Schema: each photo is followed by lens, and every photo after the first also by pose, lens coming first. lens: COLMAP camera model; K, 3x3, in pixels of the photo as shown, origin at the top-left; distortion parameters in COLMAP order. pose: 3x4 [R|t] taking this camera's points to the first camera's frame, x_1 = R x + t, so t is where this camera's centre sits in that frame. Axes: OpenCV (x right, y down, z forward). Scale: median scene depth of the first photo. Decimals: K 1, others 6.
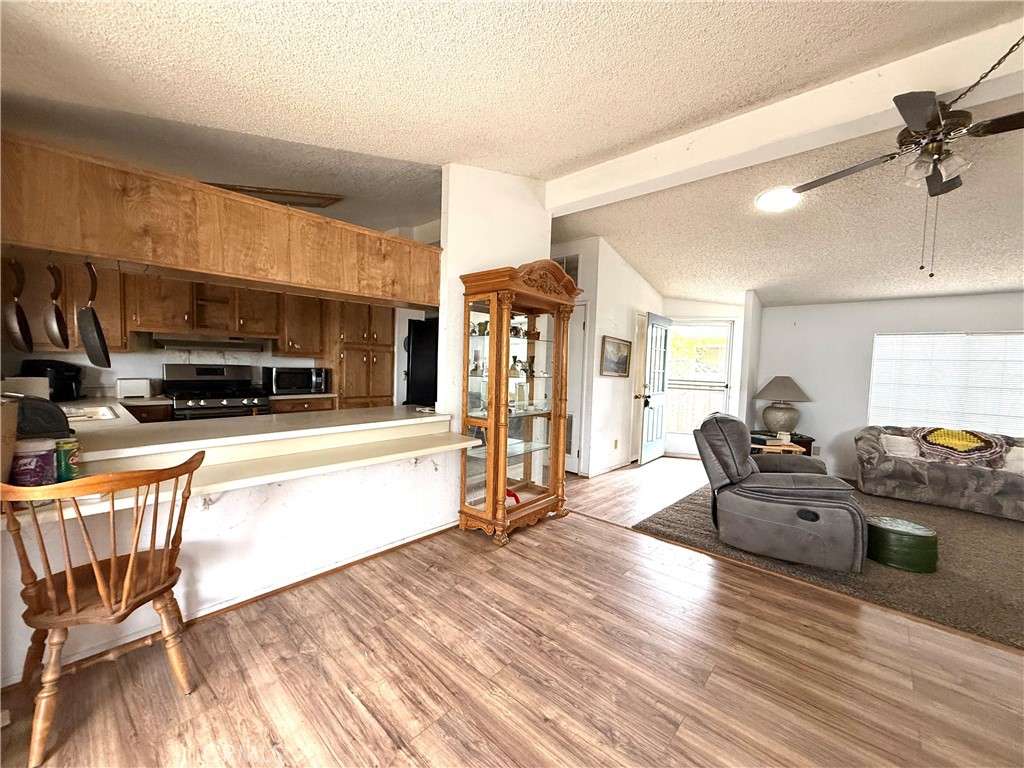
lens RADIAL K [[406.1, 0, 508.5], [0, 406.1, 383.0], [0, 0, 1]] dist [-0.001473, 0.000198]
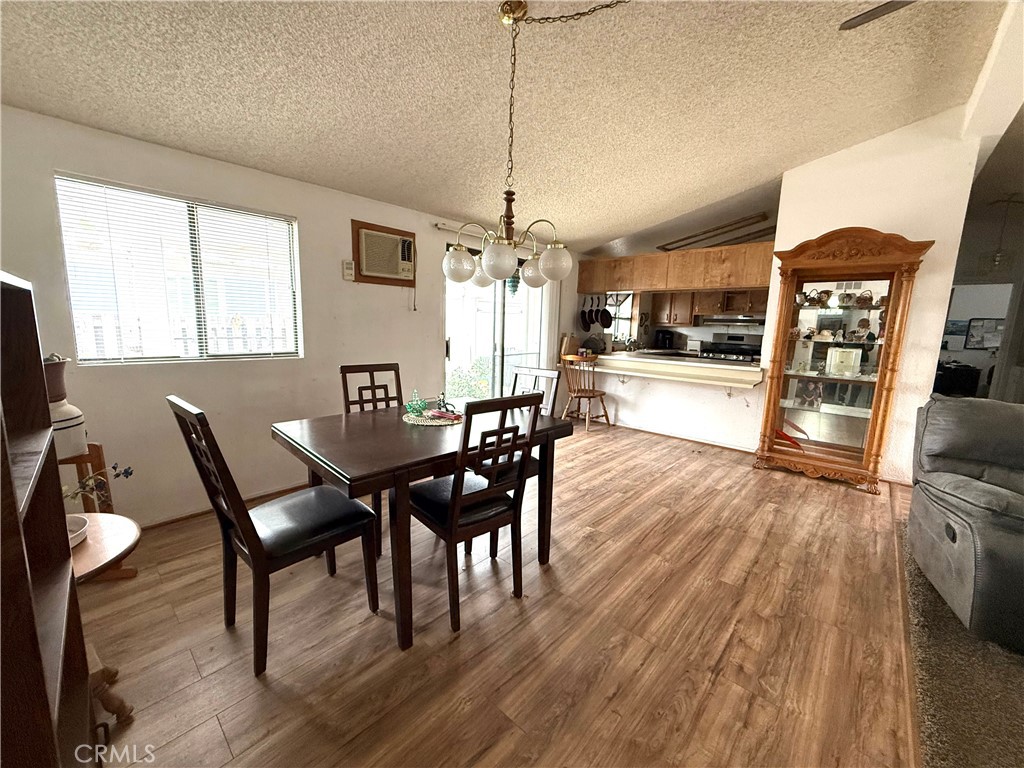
lens RADIAL K [[406.1, 0, 508.5], [0, 406.1, 383.0], [0, 0, 1]] dist [-0.001473, 0.000198]
pose [[0.007248, 0.120375, -0.992702, 0.932400], [-0.077724, 0.989793, 0.119455, 0.025850], [0.996949, 0.076291, 0.016530, 0.122667]]
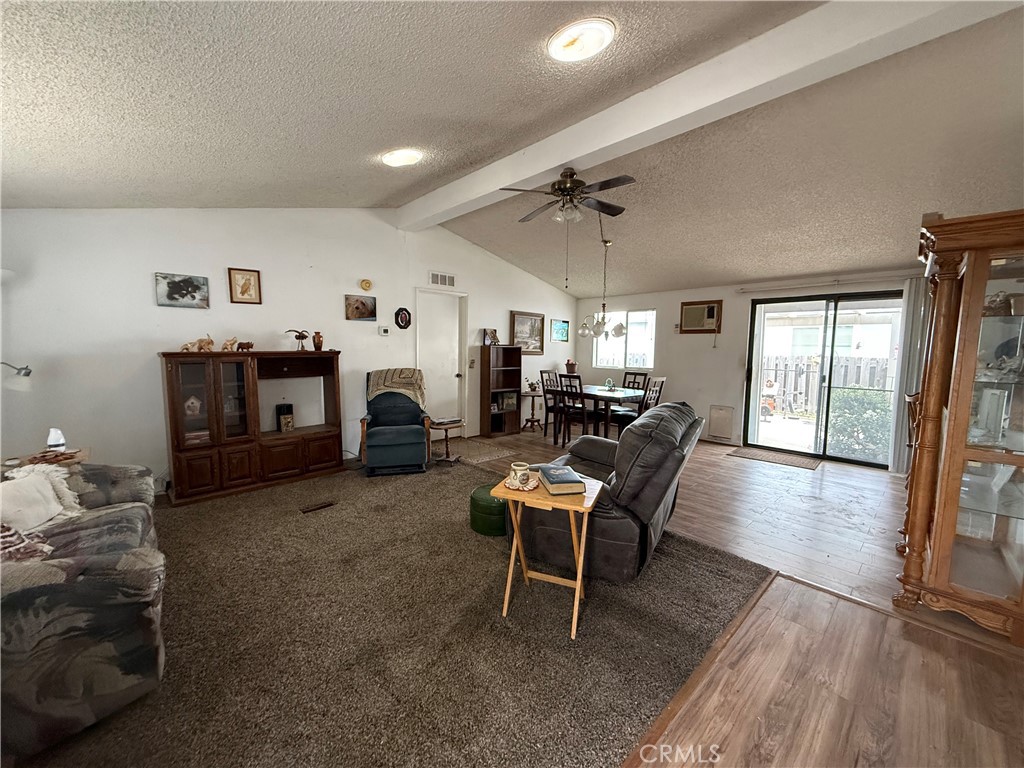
lens RADIAL K [[406.1, 0, 508.5], [0, 406.1, 383.0], [0, 0, 1]] dist [-0.001473, 0.000198]
pose [[-0.996700, -0.049259, 0.064524, 0.634610], [-0.040051, 0.989768, 0.136953, -0.057012], [-0.070610, 0.133916, -0.988474, 1.455677]]
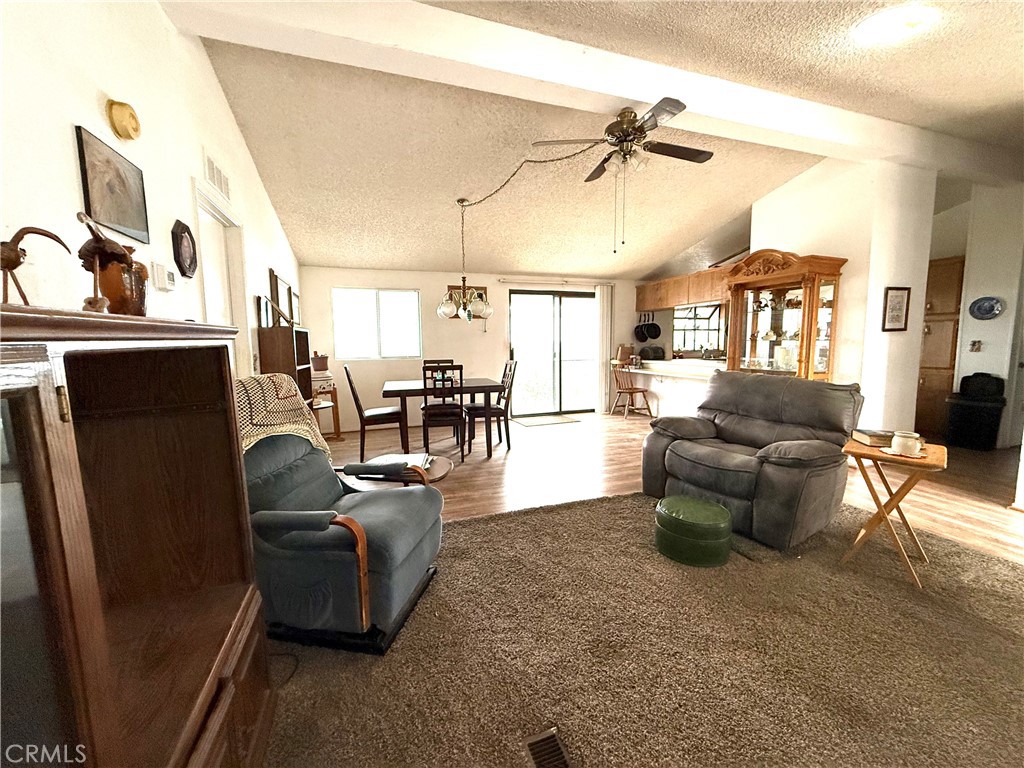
lens RADIAL K [[406.1, 0, 508.5], [0, 406.1, 383.0], [0, 0, 1]] dist [-0.001473, 0.000198]
pose [[-0.481921, 0.063635, -0.873901, 1.330164], [-0.045726, 0.994174, 0.097609, 0.027508], [0.875021, 0.087000, -0.476204, 0.757437]]
